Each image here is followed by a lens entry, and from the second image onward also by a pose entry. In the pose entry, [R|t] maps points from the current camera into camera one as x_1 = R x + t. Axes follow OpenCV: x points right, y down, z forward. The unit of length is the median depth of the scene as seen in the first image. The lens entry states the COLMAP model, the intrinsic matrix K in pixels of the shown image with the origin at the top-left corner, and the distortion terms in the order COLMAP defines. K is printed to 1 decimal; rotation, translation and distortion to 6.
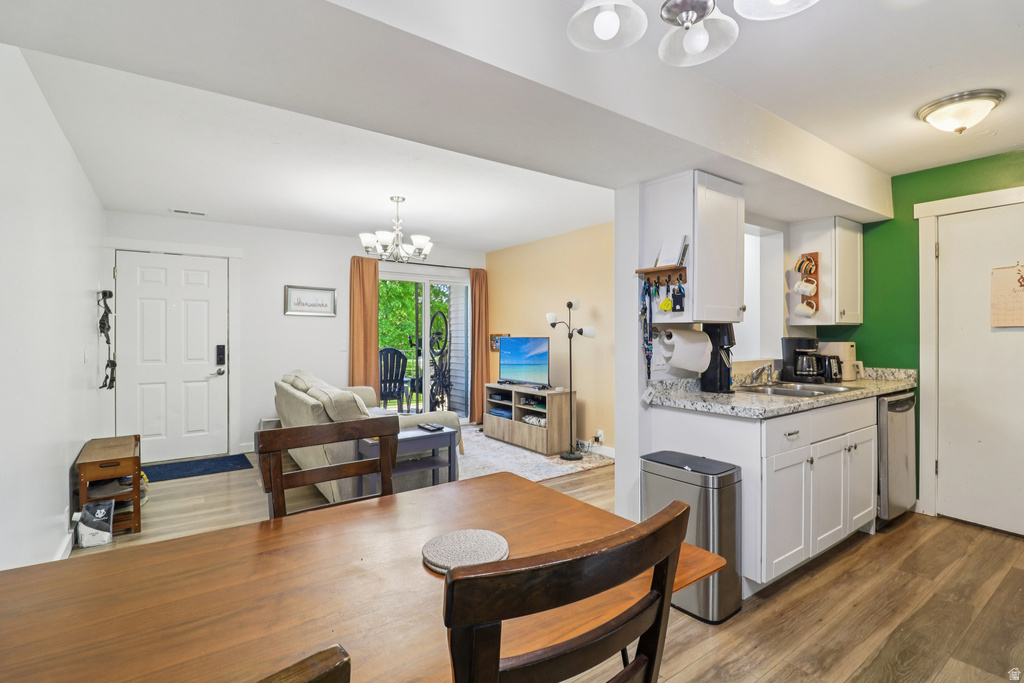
lens RADIAL K [[480.4, 0, 512.2], [0, 480.4, 335.8], [0, 0, 1]] dist [-0.000158, -0.012276]
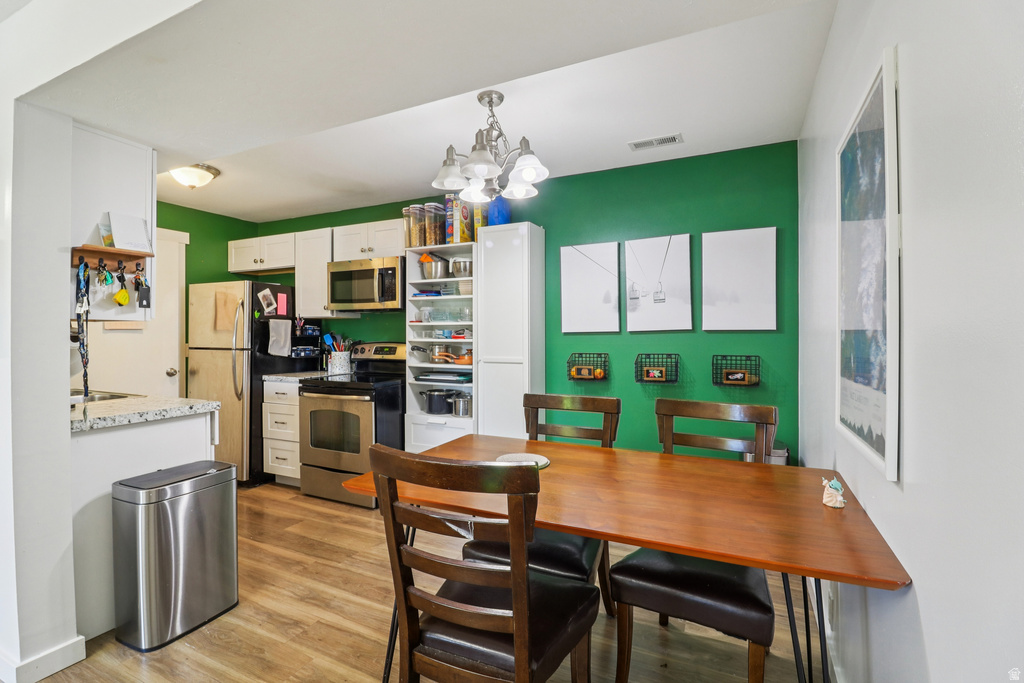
lens RADIAL K [[479.1, 0, 509.4], [0, 479.1, 333.2], [0, 0, 1]] dist [0.001372, -0.013733]
pose [[-0.482953, 0.003784, 0.875638, -0.354345], [0.005490, 0.999984, -0.001294, -0.000546], [-0.875629, 0.004182, -0.482966, 0.424466]]
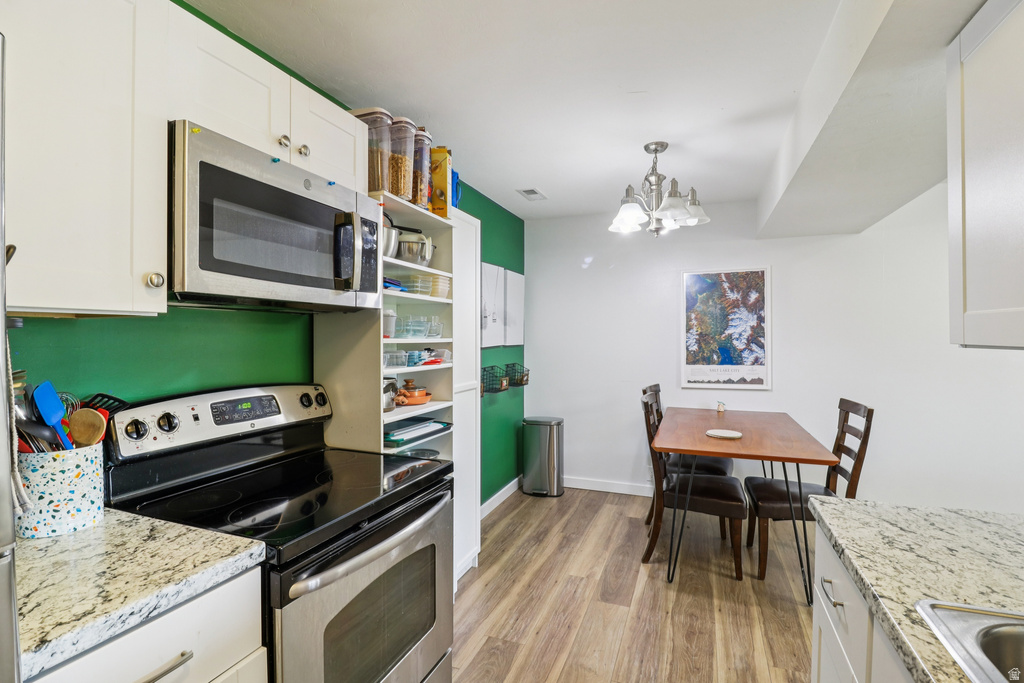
lens RADIAL K [[485.0, 0, 510.7], [0, 485.0, 343.7], [0, 0, 1]] dist [0.002228, -0.013526]
pose [[-0.832129, 0.012187, -0.554448, 0.526385], [0.002324, 0.999826, 0.018489, -0.022089], [0.554577, 0.014097, -0.832013, 0.581349]]
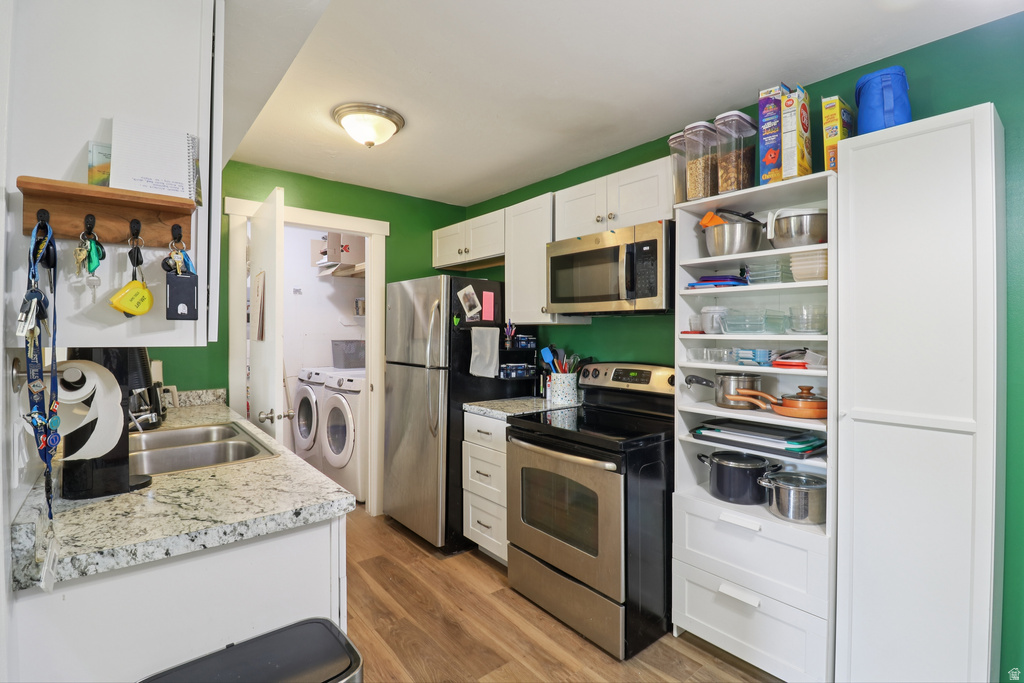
lens RADIAL K [[479.1, 0, 509.4], [0, 479.1, 333.2], [0, 0, 1]] dist [0.001372, -0.013733]
pose [[-0.069699, 0.000626, 0.997568, -0.032973], [-0.000283, 1.000000, -0.000647, -0.019933], [-0.997568, -0.000328, -0.069699, 0.381969]]
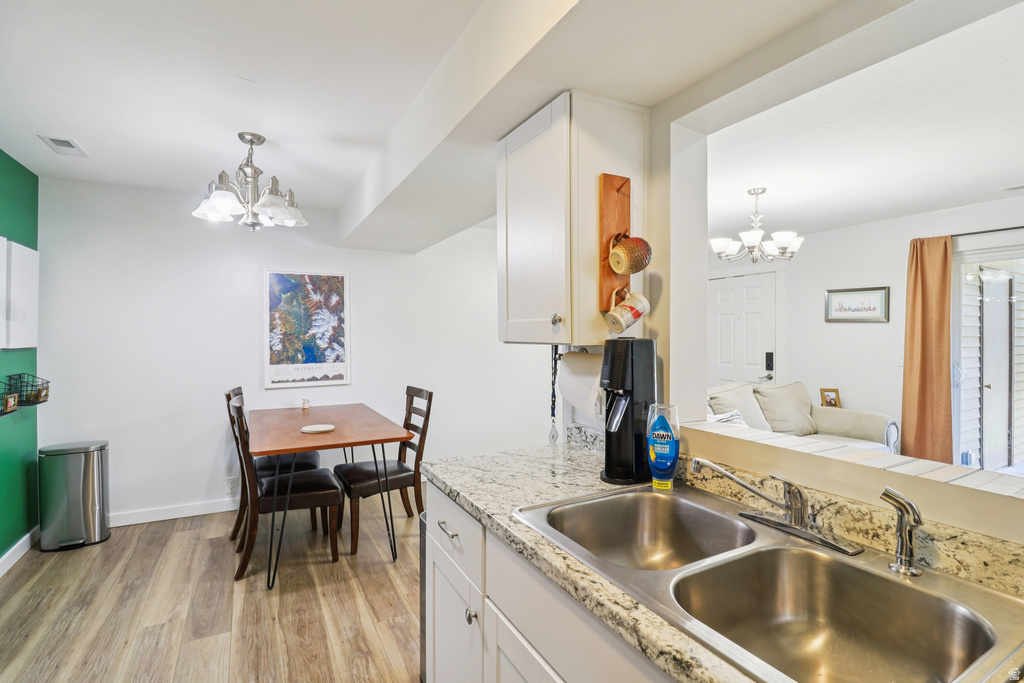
lens RADIAL K [[480.4, 0, 512.2], [0, 480.4, 335.8], [0, 0, 1]] dist [-0.000158, -0.012276]
pose [[-0.113398, 0.003473, -0.993544, 0.568041], [-0.001666, 0.999992, 0.003685, -0.022277], [0.993548, 0.002073, -0.113392, 0.552017]]
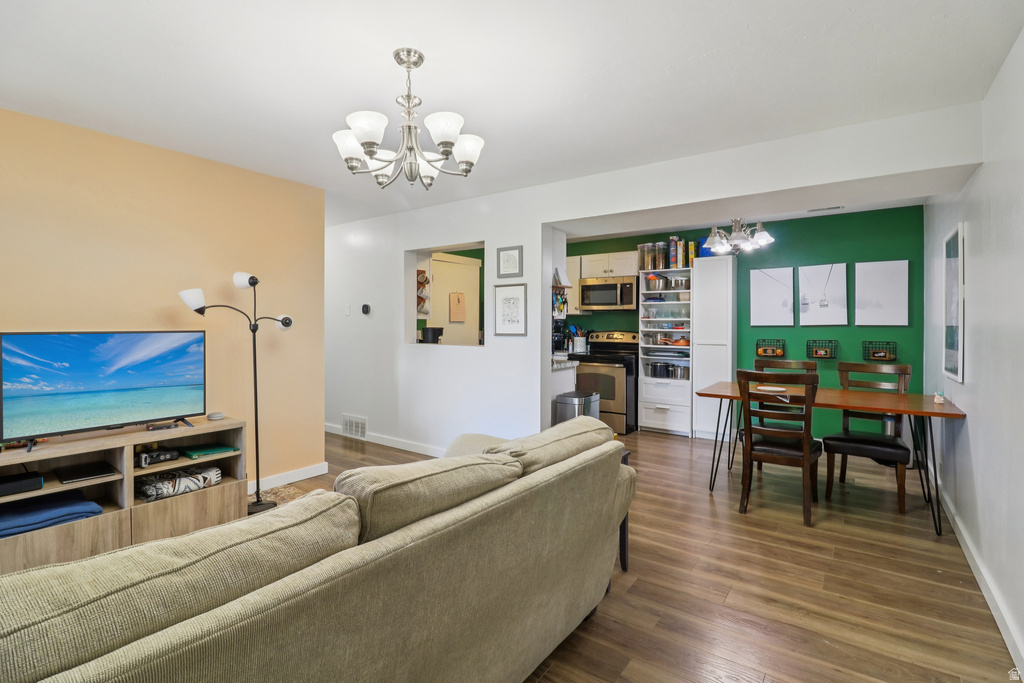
lens RADIAL K [[480.5, 0, 510.2], [0, 480.5, 326.4], [0, 0, 1]] dist [0.003882, -0.012131]
pose [[-0.326073, -0.005076, 0.945331, -0.626771], [-0.001181, 0.999987, 0.004962, -0.005467], [-0.945344, 0.000501, -0.326075, 0.890220]]
